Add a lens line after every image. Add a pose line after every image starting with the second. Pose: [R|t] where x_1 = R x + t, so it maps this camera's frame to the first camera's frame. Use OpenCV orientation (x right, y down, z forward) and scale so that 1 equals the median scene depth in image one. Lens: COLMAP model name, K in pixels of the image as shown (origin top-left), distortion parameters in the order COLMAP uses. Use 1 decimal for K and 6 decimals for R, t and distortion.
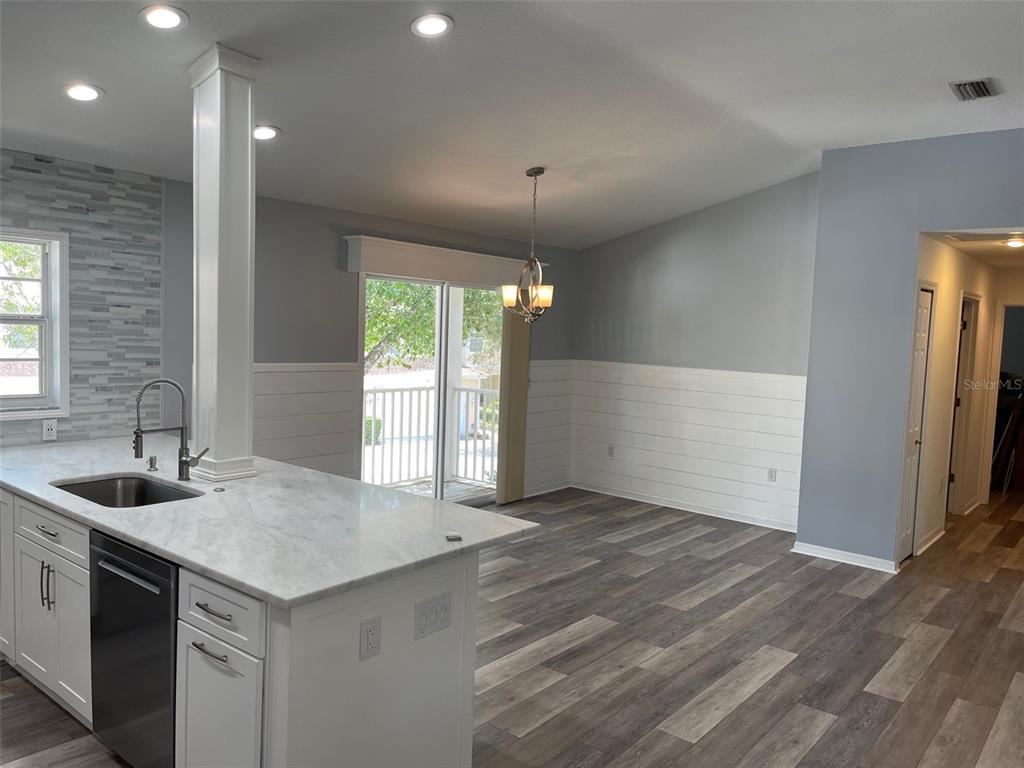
lens RADIAL K [[786.4, 0, 509.7], [0, 786.4, 385.3], [0, 0, 1]] dist [0.037107, -0.031572]
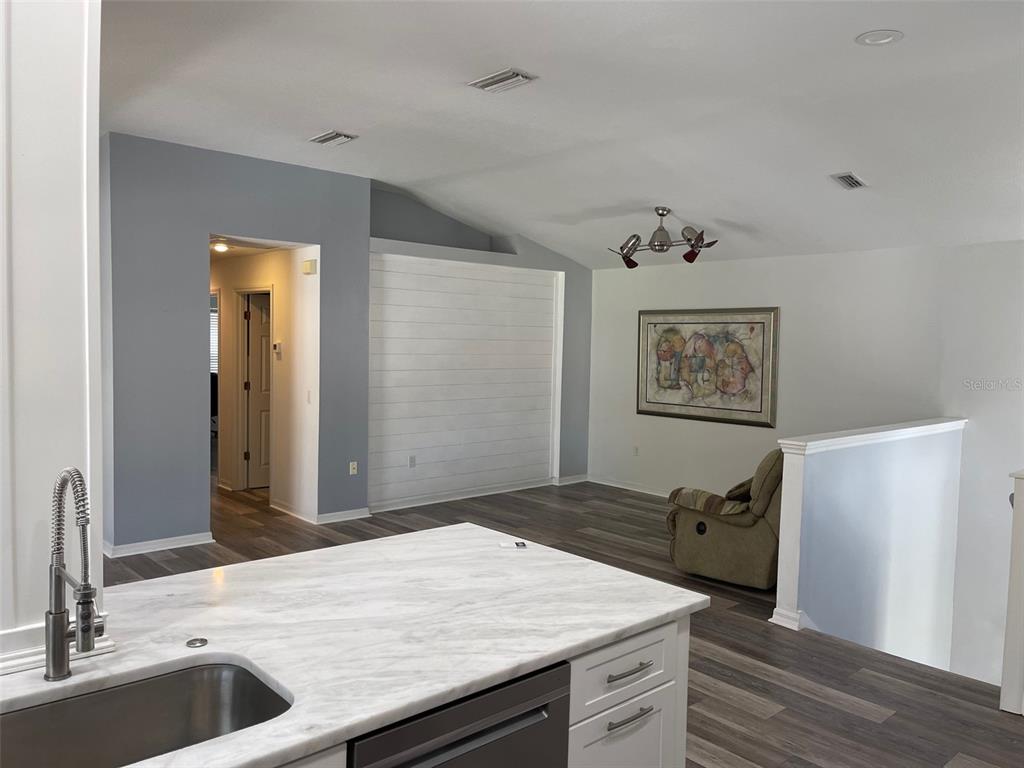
lens RADIAL K [[786.4, 0, 511.5], [0, 786.4, 382.0], [0, 0, 1]] dist [0.037107, -0.031572]
pose [[0.157227, -0.092672, 0.983205, -0.823539], [0.063075, 0.994497, 0.083650, -0.080344], [-0.985546, 0.048864, 0.162207, 0.646385]]
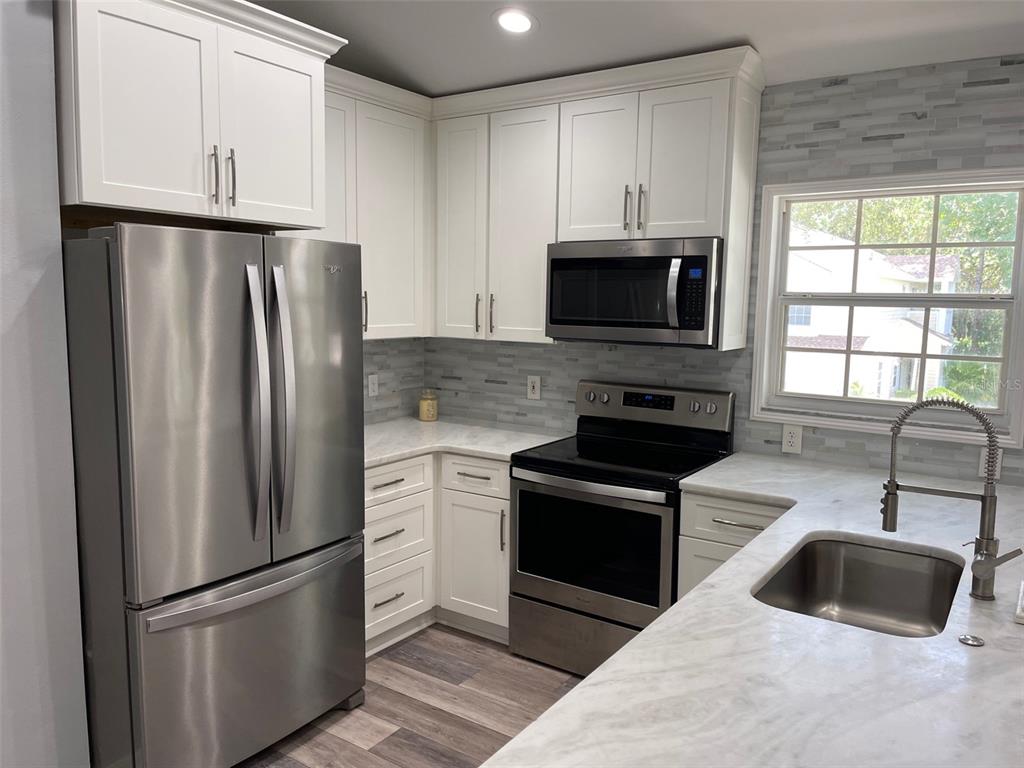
lens RADIAL K [[786.4, 0, 510.7], [0, 786.4, 374.3], [0, 0, 1]] dist [0.037107, -0.031572]
pose [[0.083698, 0.071281, -0.993938, 0.068401], [-0.088469, 0.994031, 0.063838, -0.032074], [0.992556, 0.082589, 0.089504, 0.634179]]
